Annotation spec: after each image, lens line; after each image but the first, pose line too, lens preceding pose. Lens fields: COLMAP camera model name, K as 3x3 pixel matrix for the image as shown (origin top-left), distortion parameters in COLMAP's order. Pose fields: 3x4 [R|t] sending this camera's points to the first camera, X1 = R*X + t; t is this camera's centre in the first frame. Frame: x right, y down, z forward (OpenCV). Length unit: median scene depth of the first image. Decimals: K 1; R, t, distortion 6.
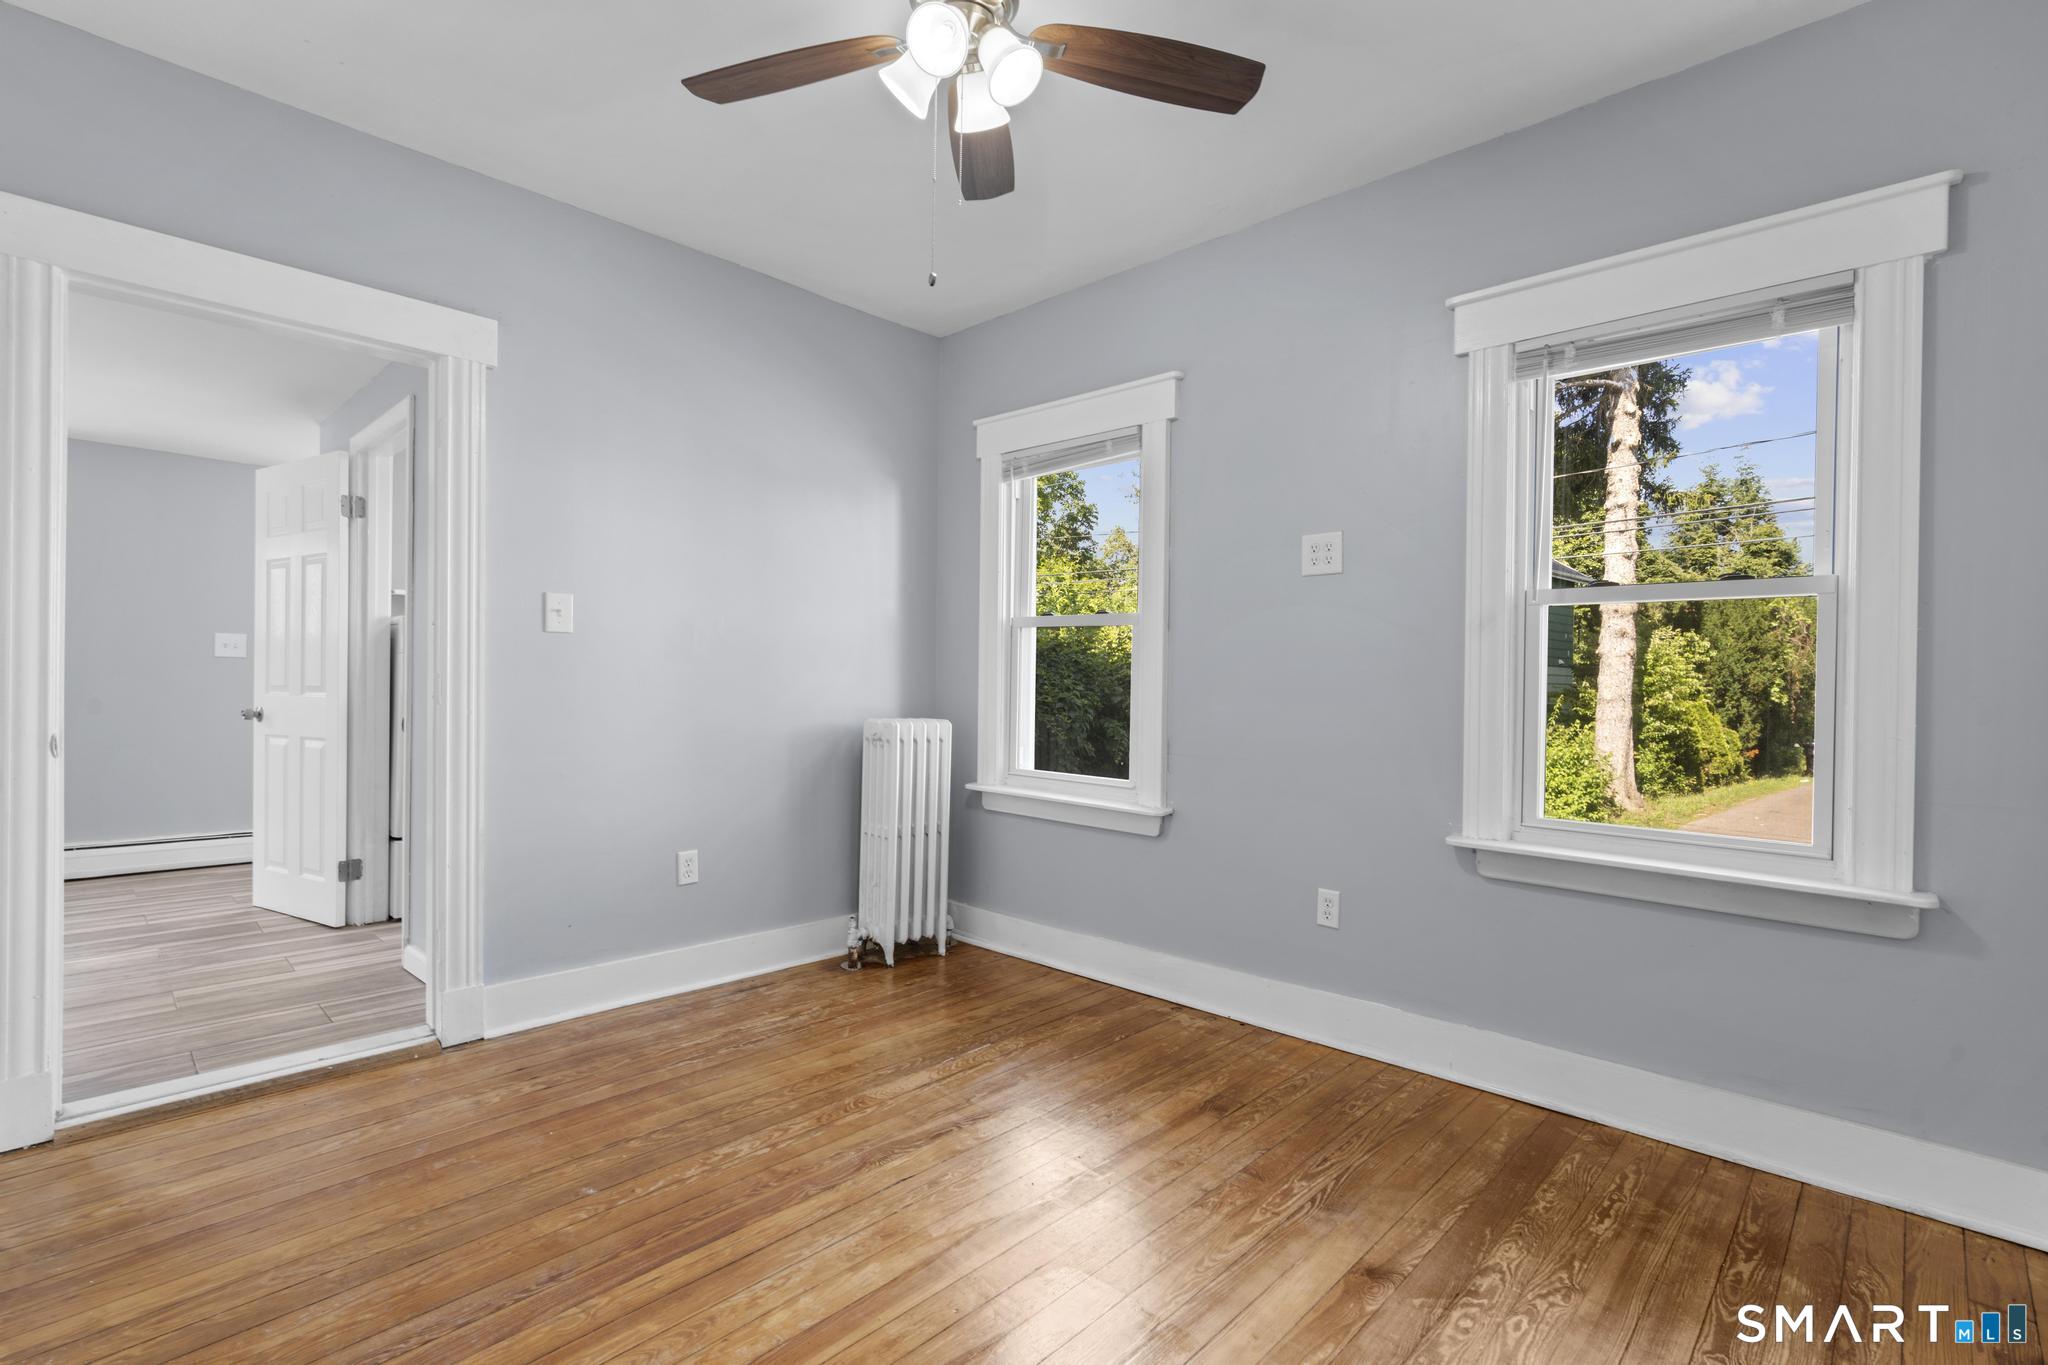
lens RADIAL K [[917.4, 0, 1023.4], [0, 917.4, 686.6], [0, 0, 1]] dist [-0.012042, 0.006150]
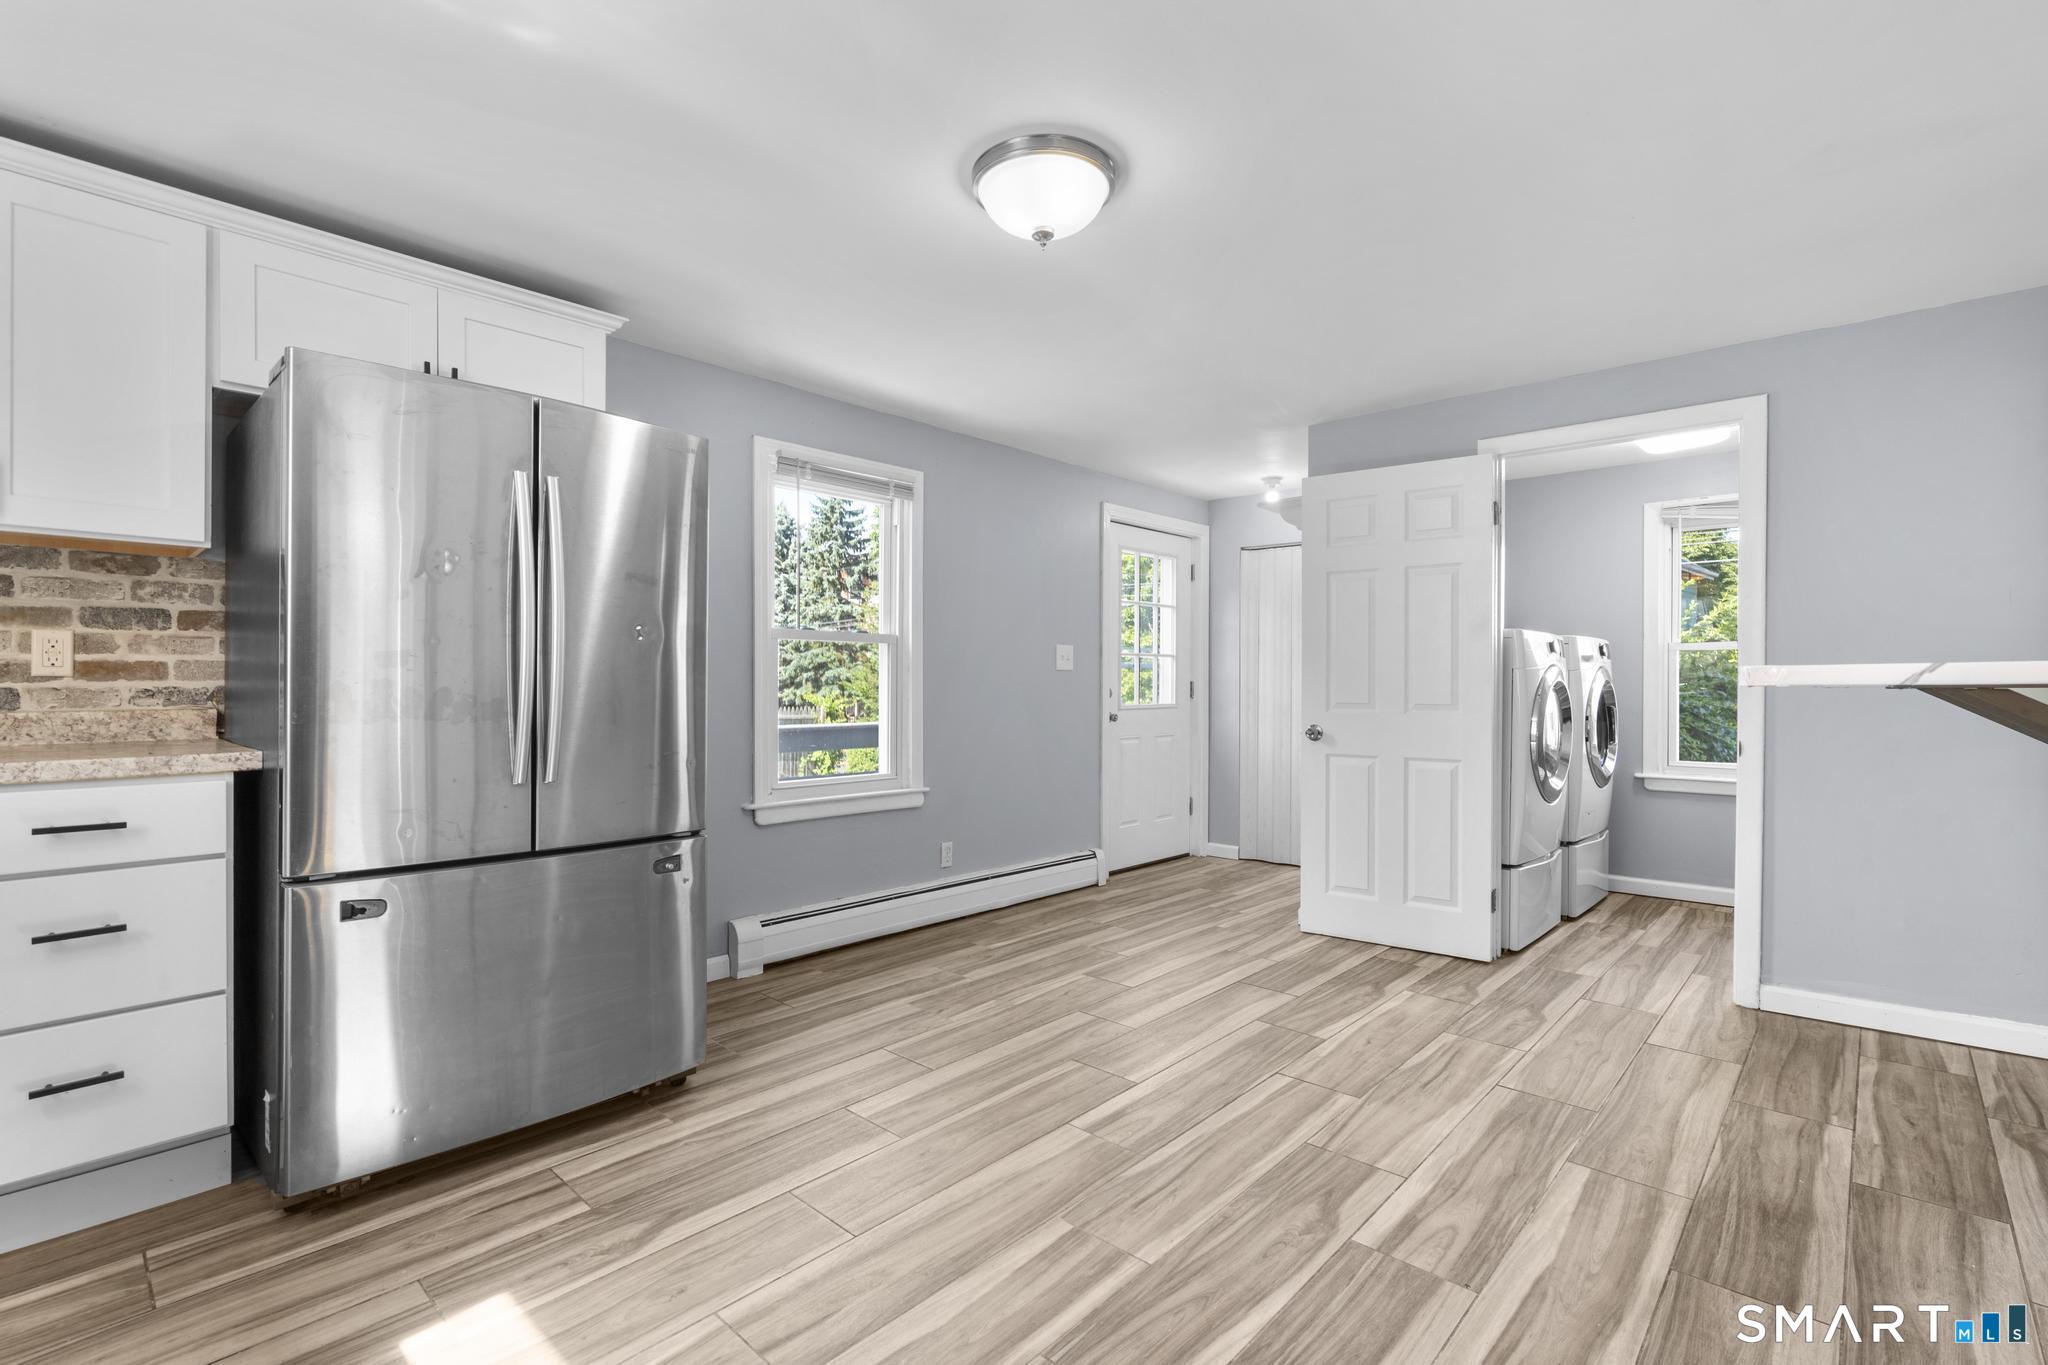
lens RADIAL K [[922.7, 0, 1024.0], [0, 922.7, 682.5], [0, 0, 1]] dist [-0.001973, 0.000121]
pose [[0.999734, -0.007802, 0.021703, -1.330778], [0.007923, 0.999954, -0.005479, -0.021606], [-0.021659, 0.005650, 0.999749, 0.078813]]
